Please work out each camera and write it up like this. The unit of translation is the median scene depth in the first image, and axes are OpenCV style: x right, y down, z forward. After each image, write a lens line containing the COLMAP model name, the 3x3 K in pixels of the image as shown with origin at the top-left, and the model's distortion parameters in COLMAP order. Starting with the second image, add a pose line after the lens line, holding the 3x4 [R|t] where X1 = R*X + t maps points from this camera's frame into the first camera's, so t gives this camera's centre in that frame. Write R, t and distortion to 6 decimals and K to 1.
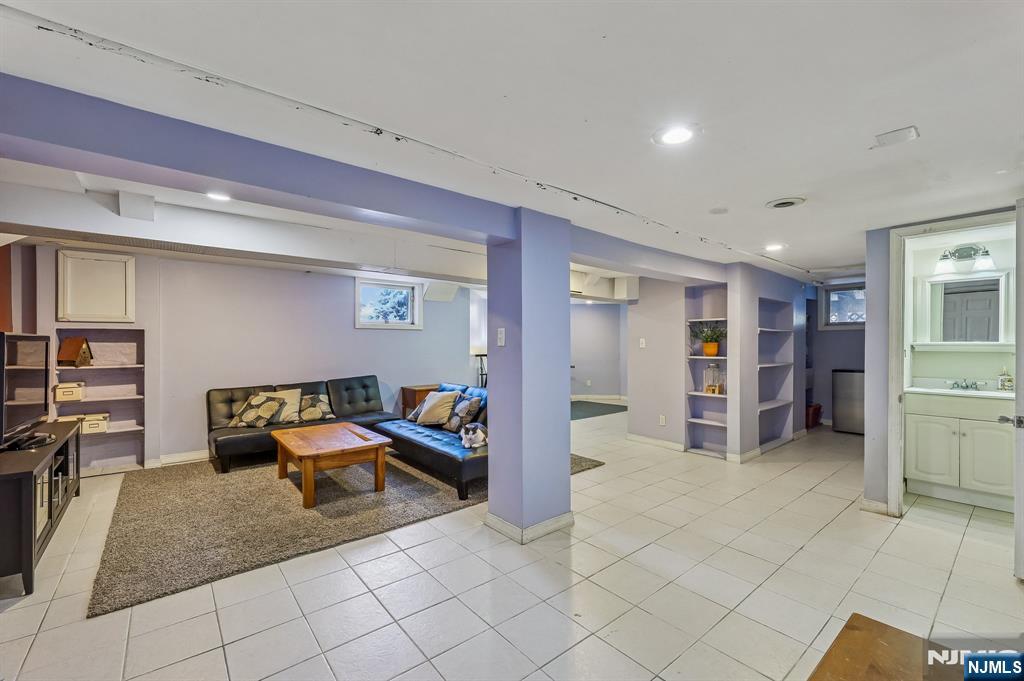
lens RADIAL K [[425.9, 0, 517.1], [0, 425.9, 340.8], [0, 0, 1]] dist [-0.003237, -0.000322]
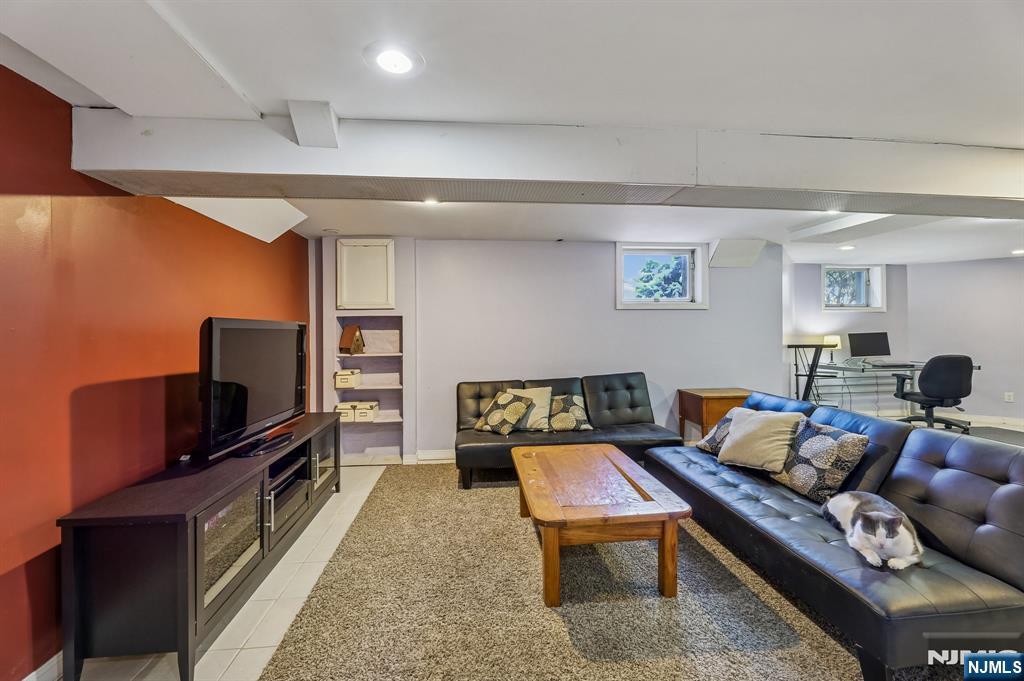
lens RADIAL K [[425.9, 0, 517.1], [0, 425.9, 340.8], [0, 0, 1]] dist [-0.003237, -0.000322]
pose [[0.837865, 0.007293, -0.545829, -0.146879], [0.010103, 0.999532, 0.028863, 0.003893], [0.545784, -0.029698, 0.837400, 0.343887]]
